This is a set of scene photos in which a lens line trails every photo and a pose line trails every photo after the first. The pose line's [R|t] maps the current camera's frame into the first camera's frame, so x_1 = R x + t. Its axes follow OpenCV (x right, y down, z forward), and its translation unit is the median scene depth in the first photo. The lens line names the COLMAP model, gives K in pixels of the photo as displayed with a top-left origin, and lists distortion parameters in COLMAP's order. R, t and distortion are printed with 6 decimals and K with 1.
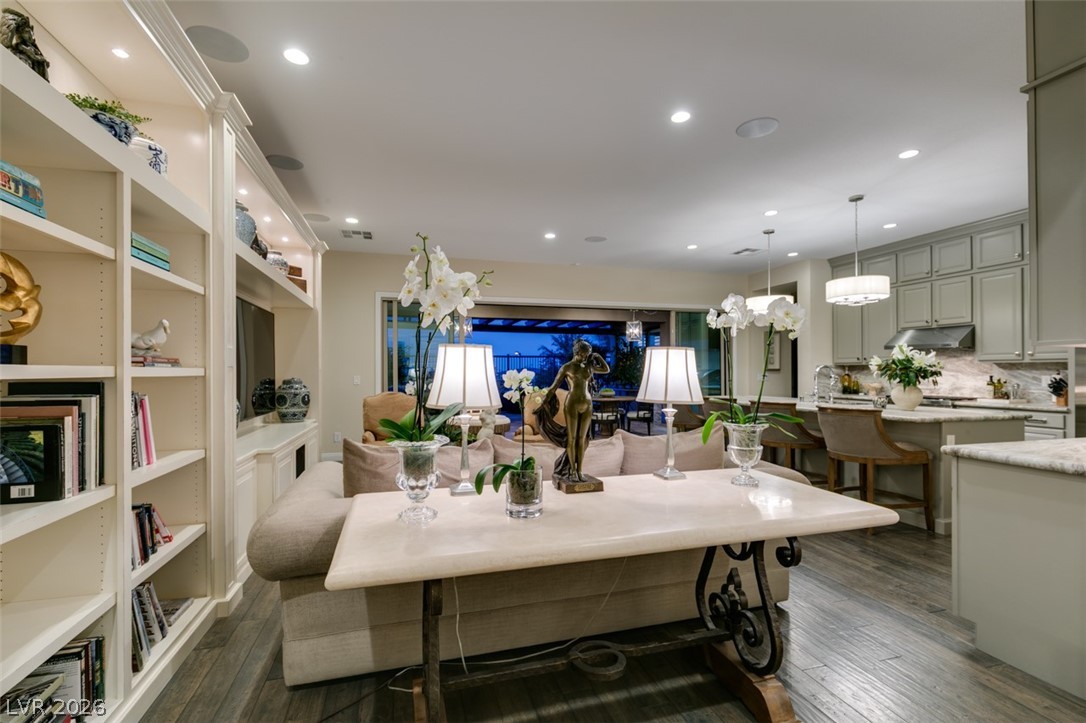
lens RADIAL K [[493.1, 0, 546.2], [0, 493.1, 368.4], [0, 0, 1]] dist [0.002054, -0.001267]
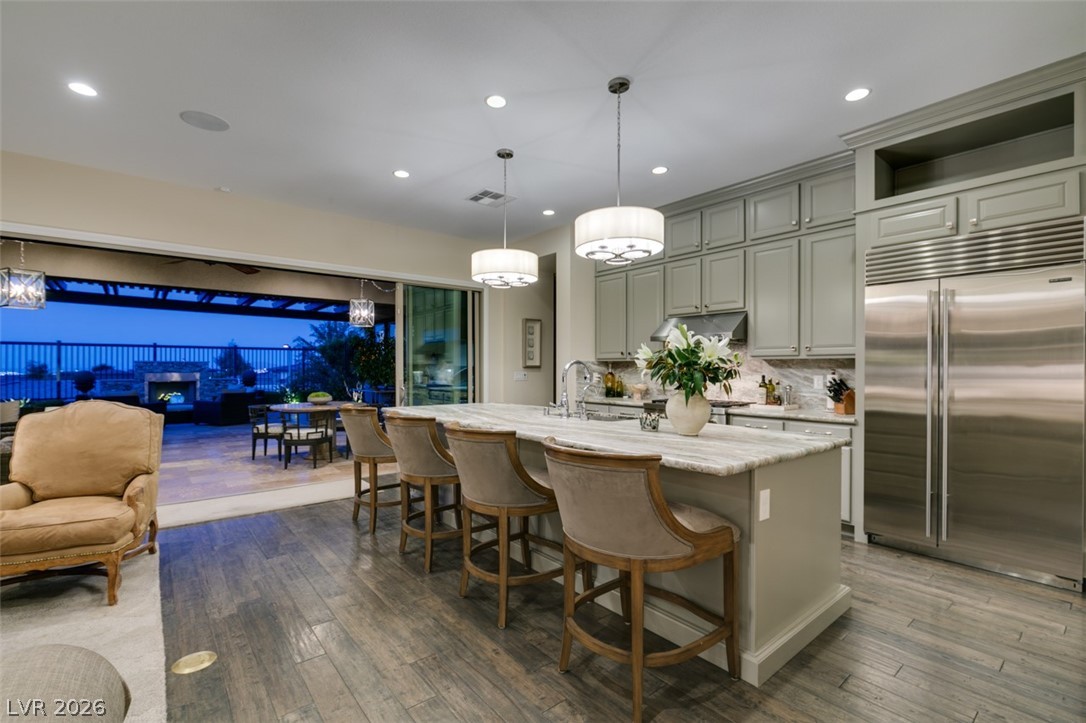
lens RADIAL K [[493.1, 0, 548.0], [0, 493.1, 364.6], [0, 0, 1]] dist [0.002054, -0.001267]
pose [[0.917370, 0.006747, 0.397979, 0.268759], [-0.006461, 0.999977, -0.002060, 0.001439], [-0.397984, -0.000682, 0.917392, 0.415421]]
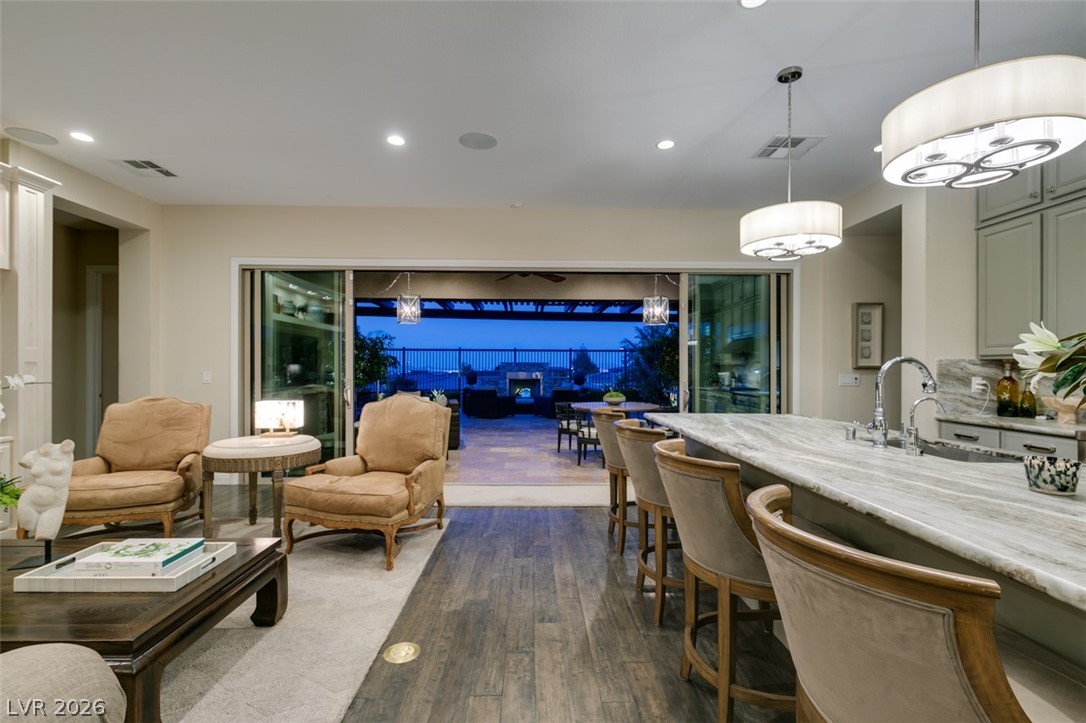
lens RADIAL K [[493.1, 0, 543.8], [0, 493.1, 366.6], [0, 0, 1]] dist [0.002054, -0.001267]
pose [[0.964714, 0.006795, -0.263211, 0.385799], [-0.005631, 0.999971, 0.005178, 0.001527], [0.263238, -0.003513, 0.964725, 0.527240]]
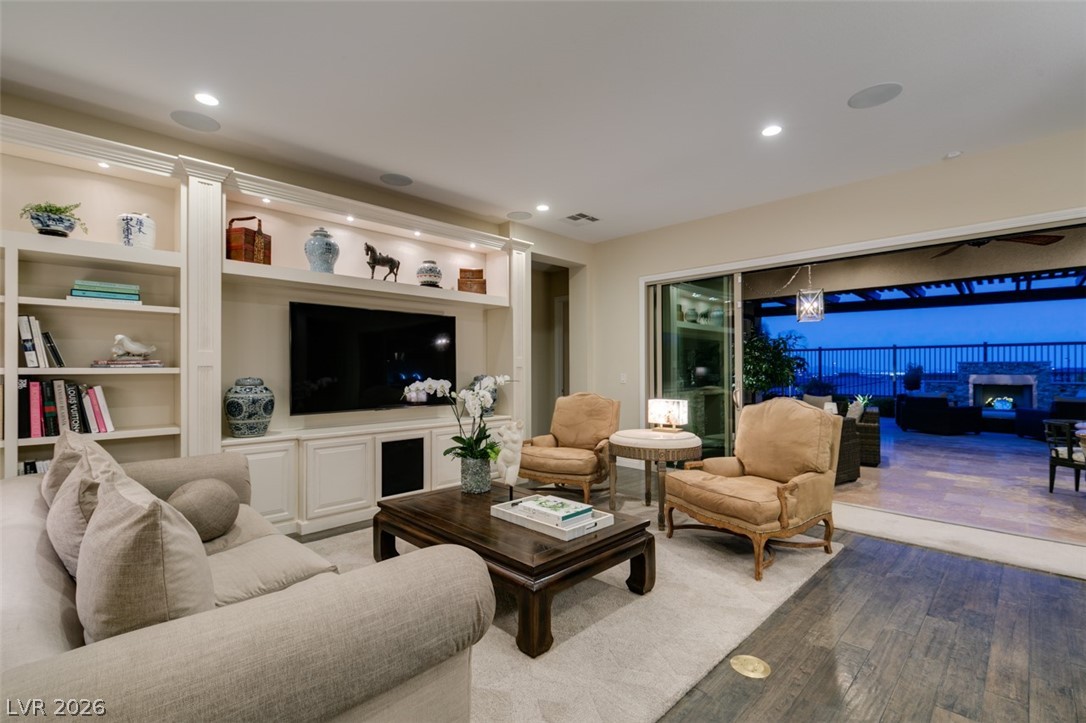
lens RADIAL K [[493.1, 0, 542.9], [0, 493.1, 364.2], [0, 0, 1]] dist [0.002054, -0.001267]
pose [[0.470193, -0.006552, -0.882539, 0.436126], [0.005549, 0.999975, -0.004468, 0.001975], [0.882546, -0.002796, 0.470218, 0.560269]]
